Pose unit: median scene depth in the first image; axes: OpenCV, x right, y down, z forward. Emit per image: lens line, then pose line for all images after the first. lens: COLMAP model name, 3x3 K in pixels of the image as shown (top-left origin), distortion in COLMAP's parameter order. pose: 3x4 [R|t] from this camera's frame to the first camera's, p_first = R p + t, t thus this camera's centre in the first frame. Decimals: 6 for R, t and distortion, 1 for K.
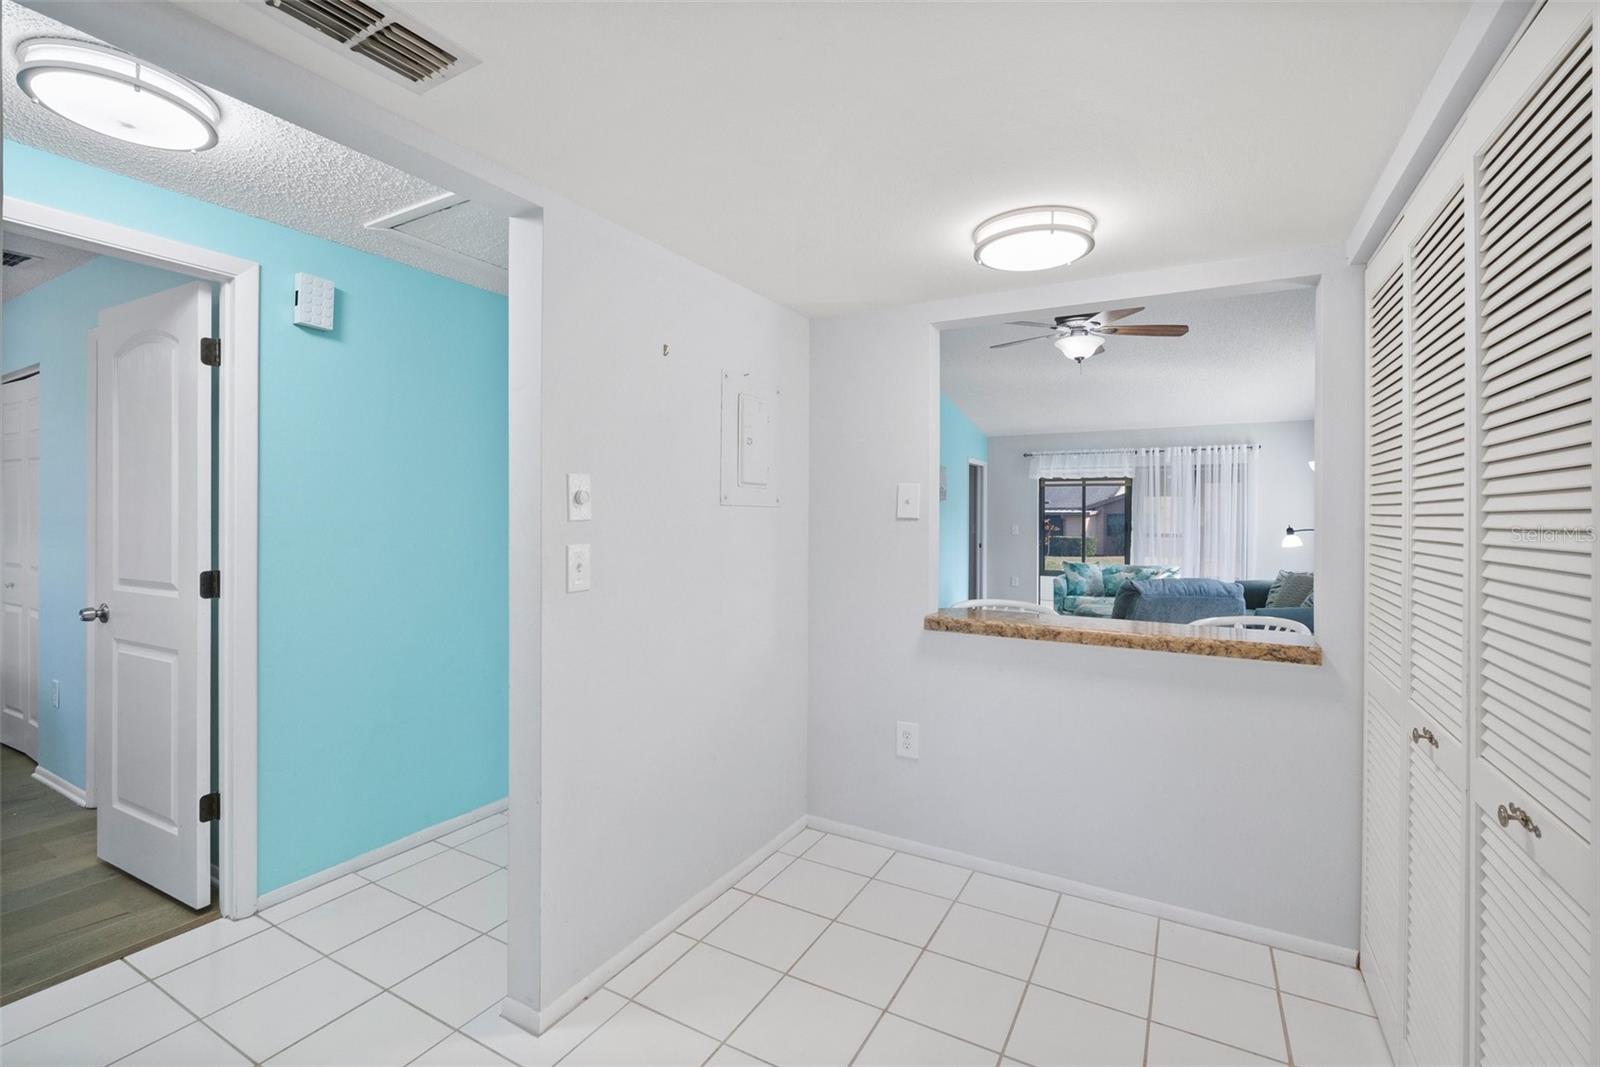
lens RADIAL K [[713.7, 0, 803.9], [0, 713.7, 509.2], [0, 0, 1]] dist [-0.014792, 0.003719]
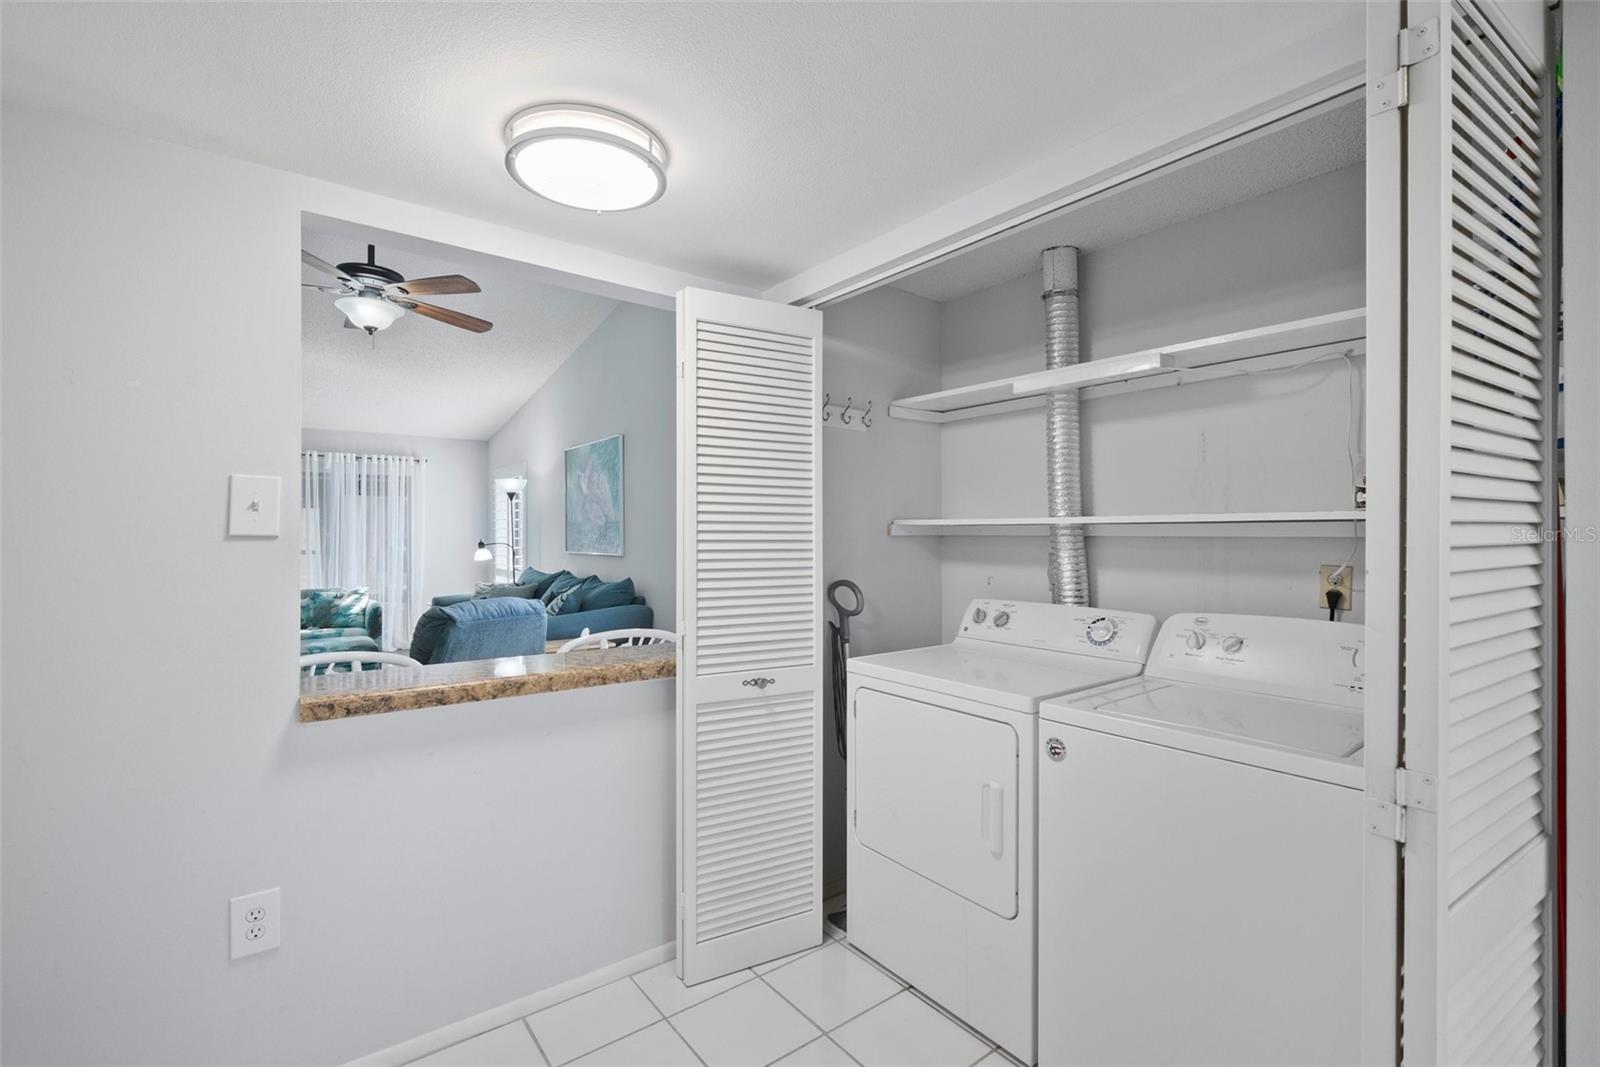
lens RADIAL K [[713.7, 0, 798.3], [0, 713.7, 529.9], [0, 0, 1]] dist [-0.014792, 0.003719]
pose [[0.387991, 0.001049, 0.921663, -0.081786], [-0.009532, 0.999950, 0.002874, 0.000939], [-0.921614, -0.009900, 0.387982, 0.149279]]
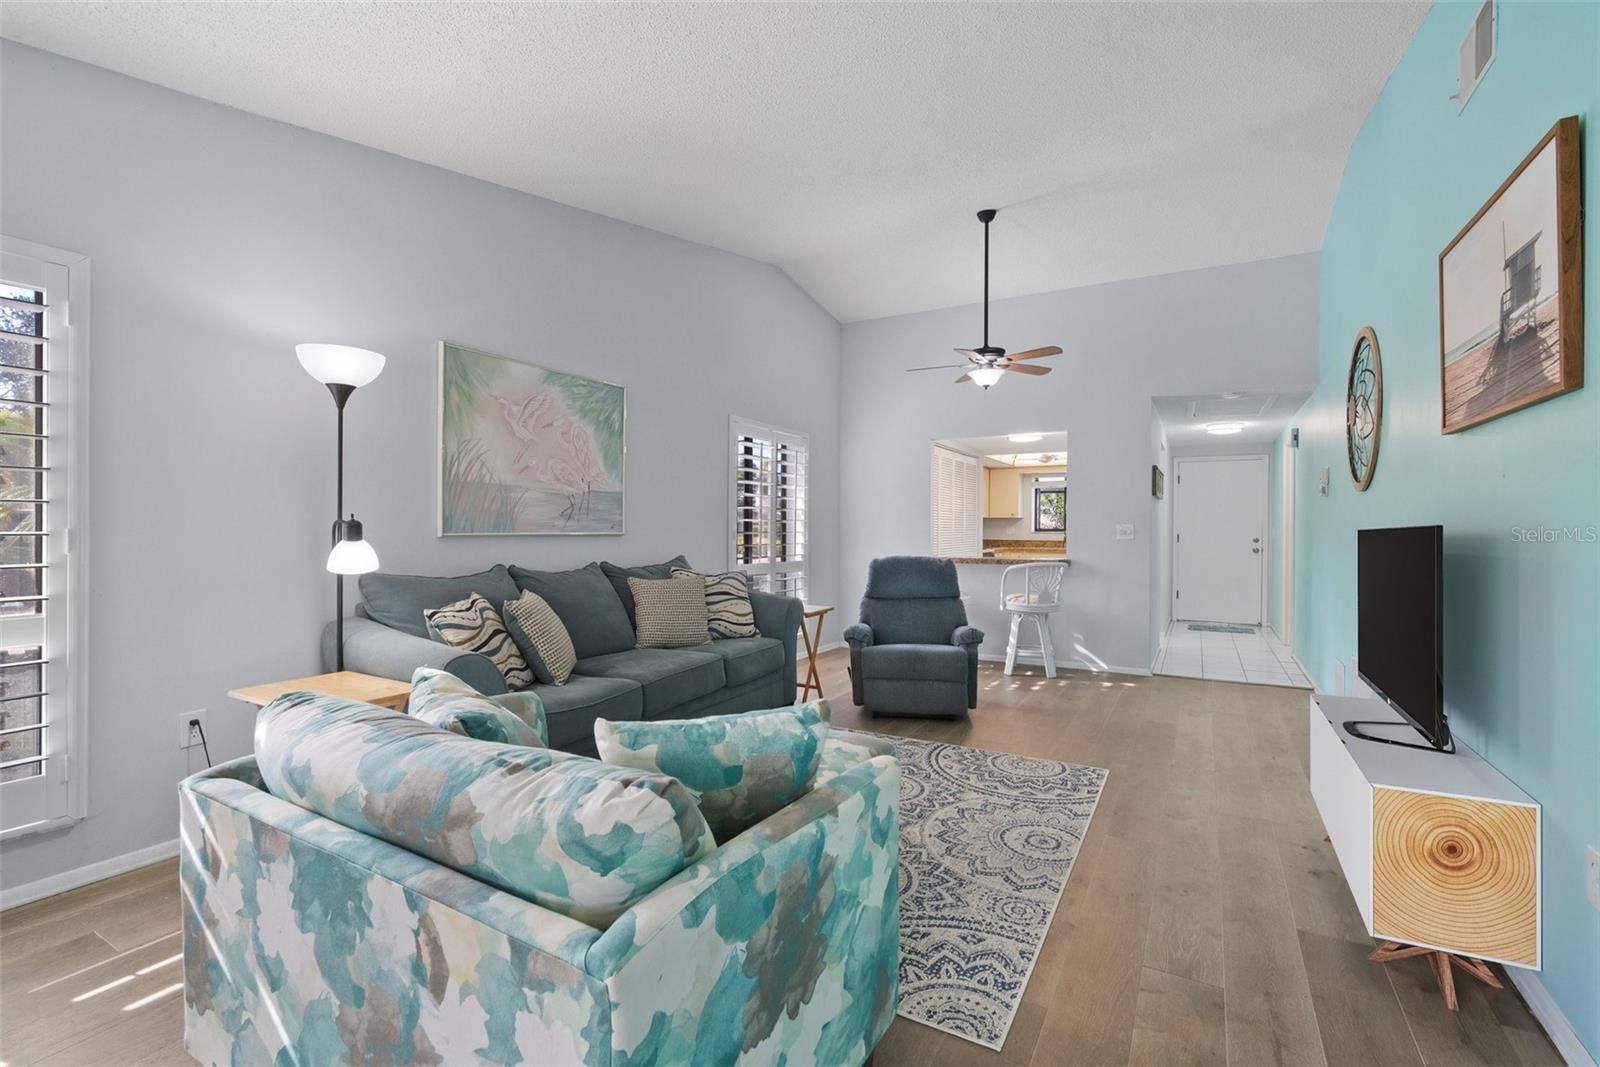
lens RADIAL K [[713.7, 0, 802.6], [0, 713.7, 532.2], [0, 0, 1]] dist [-0.014792, 0.003719]
pose [[-0.999945, -0.009754, -0.003928, 0.379768], [-0.009732, 0.999938, -0.005458, 0.031147], [0.003981, -0.005419, -0.999977, 1.208226]]
